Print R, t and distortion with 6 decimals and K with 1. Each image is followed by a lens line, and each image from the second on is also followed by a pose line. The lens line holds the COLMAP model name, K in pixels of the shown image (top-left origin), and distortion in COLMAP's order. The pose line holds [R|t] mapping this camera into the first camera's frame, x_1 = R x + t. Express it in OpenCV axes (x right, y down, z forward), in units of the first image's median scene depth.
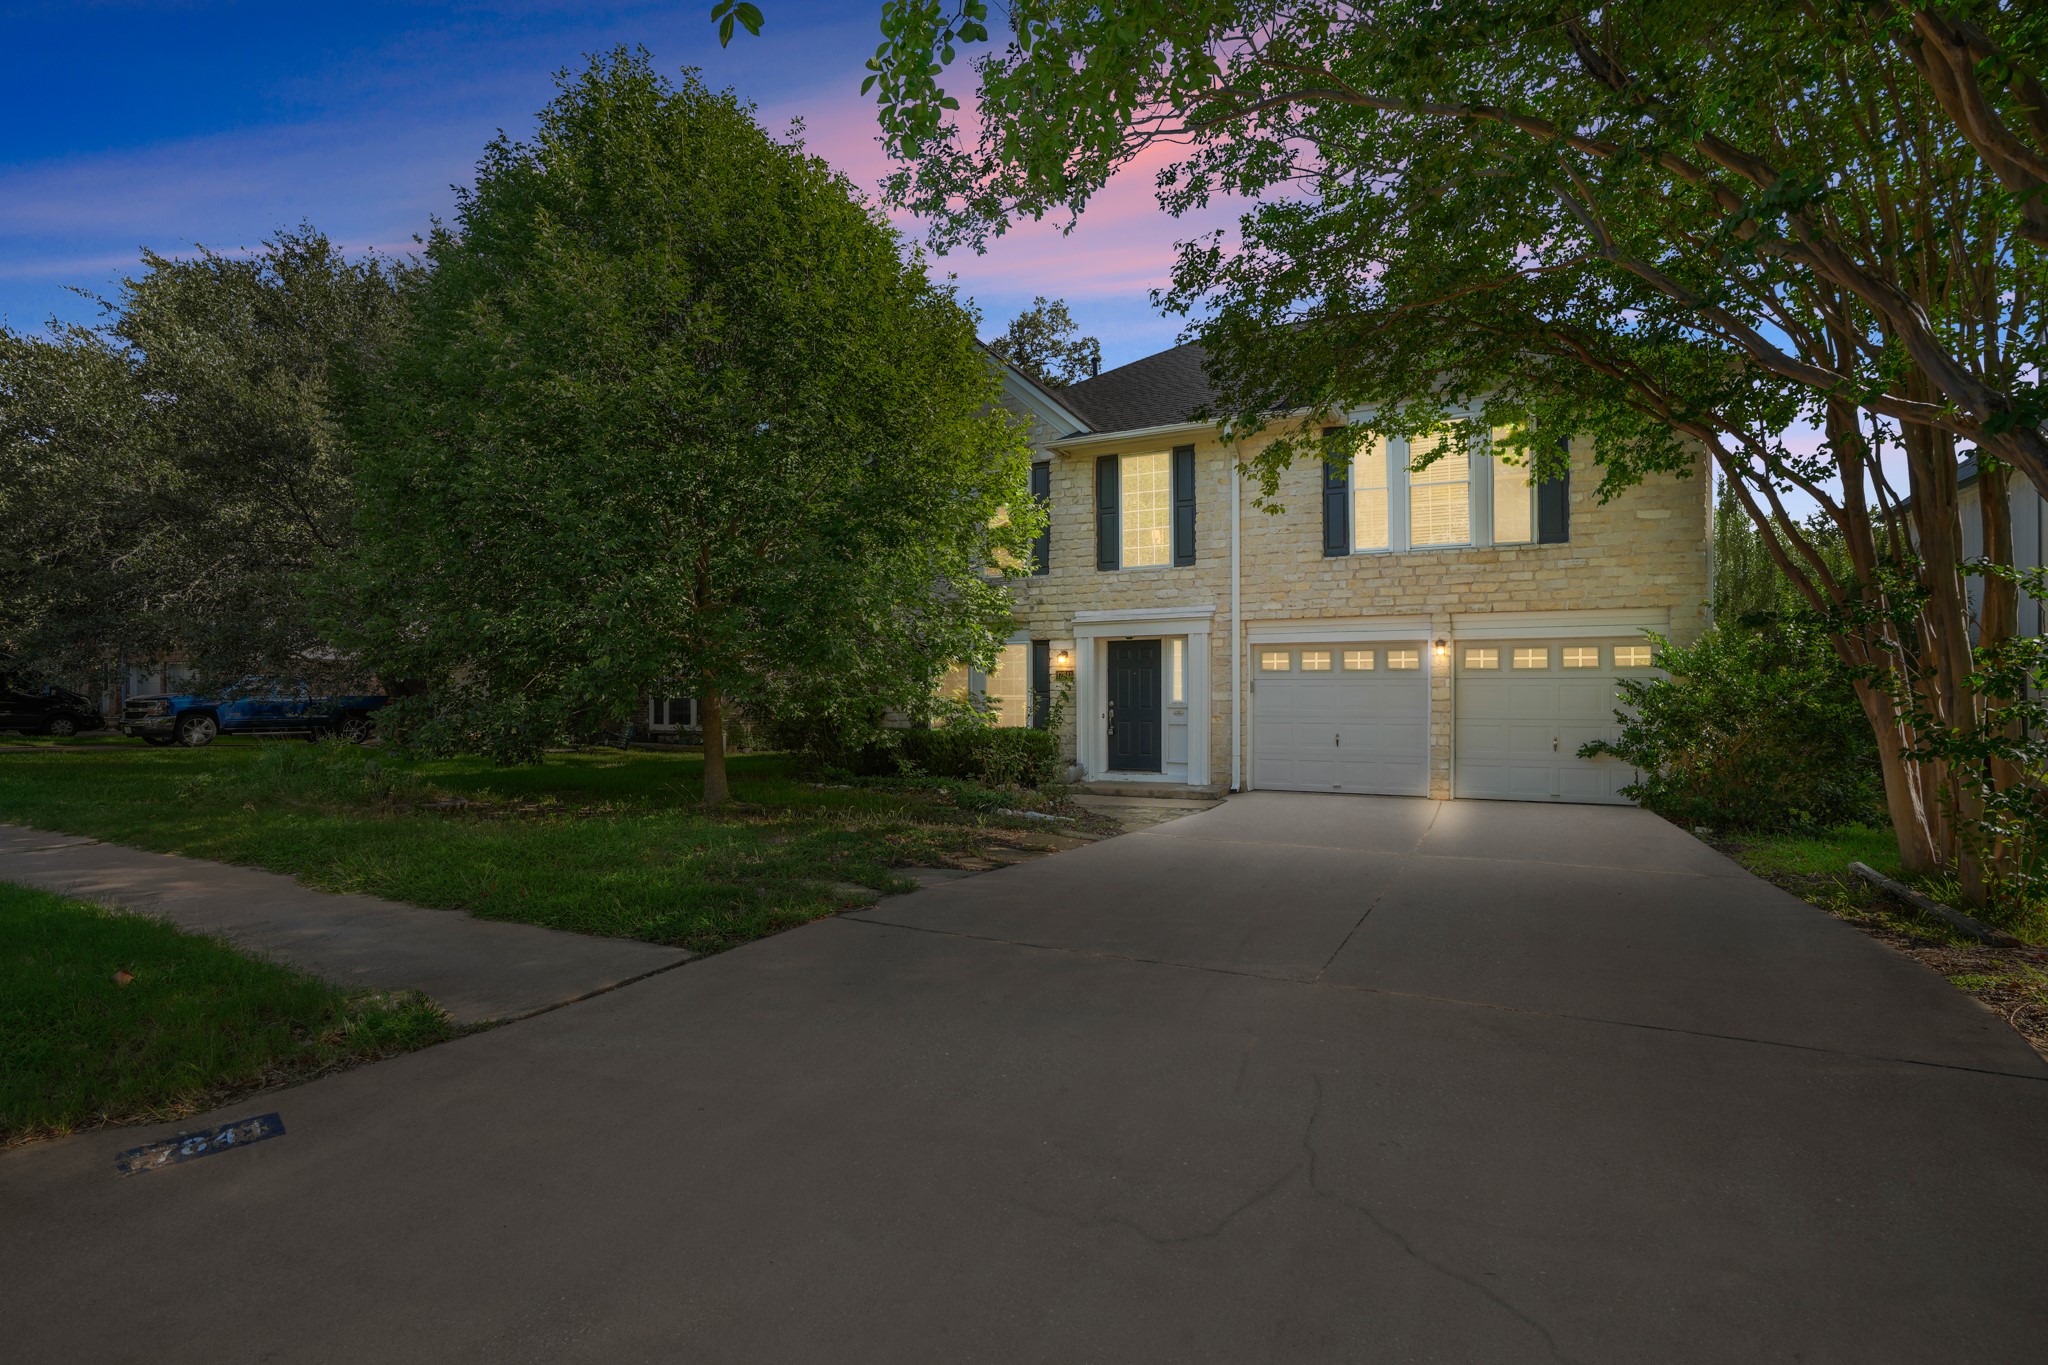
lens RADIAL K [[941.2, 0, 1023.3], [0, 941.2, 664.8], [0, 0, 1]] dist [-0.001172, -0.000105]
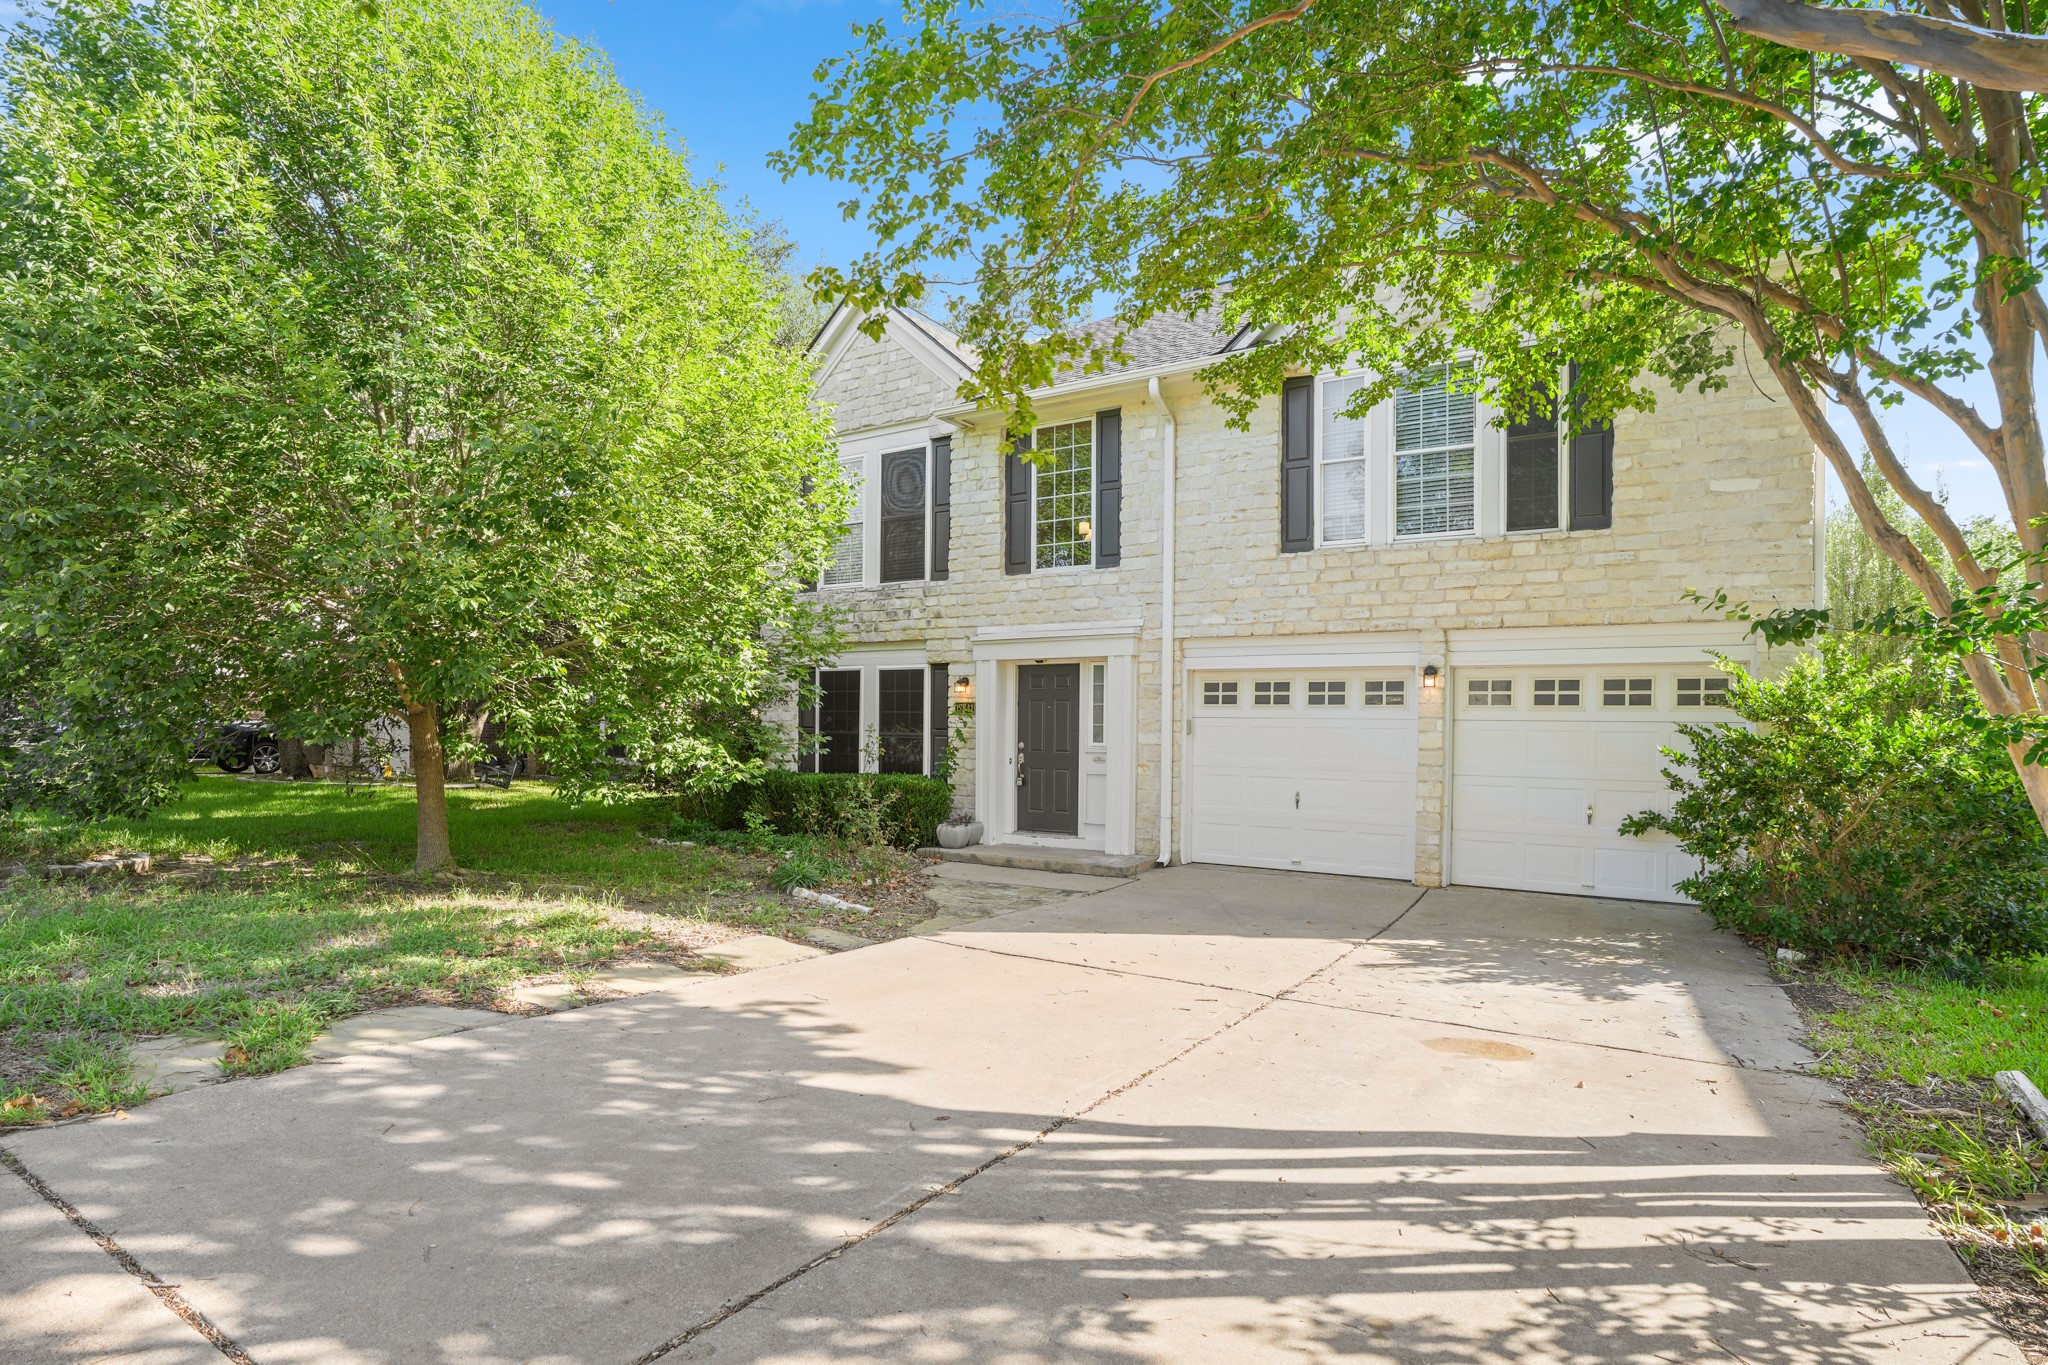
lens RADIAL K [[1013.4, 0, 1024.3], [0, 1013.4, 698.1], [0, 0, 1]] dist [0.005229, 0.000841]
pose [[0.996712, 0.009505, -0.080465, 0.203772], [-0.008990, 0.999937, 0.006753, -0.004453], [0.080524, -0.006007, 0.996735, 0.206379]]
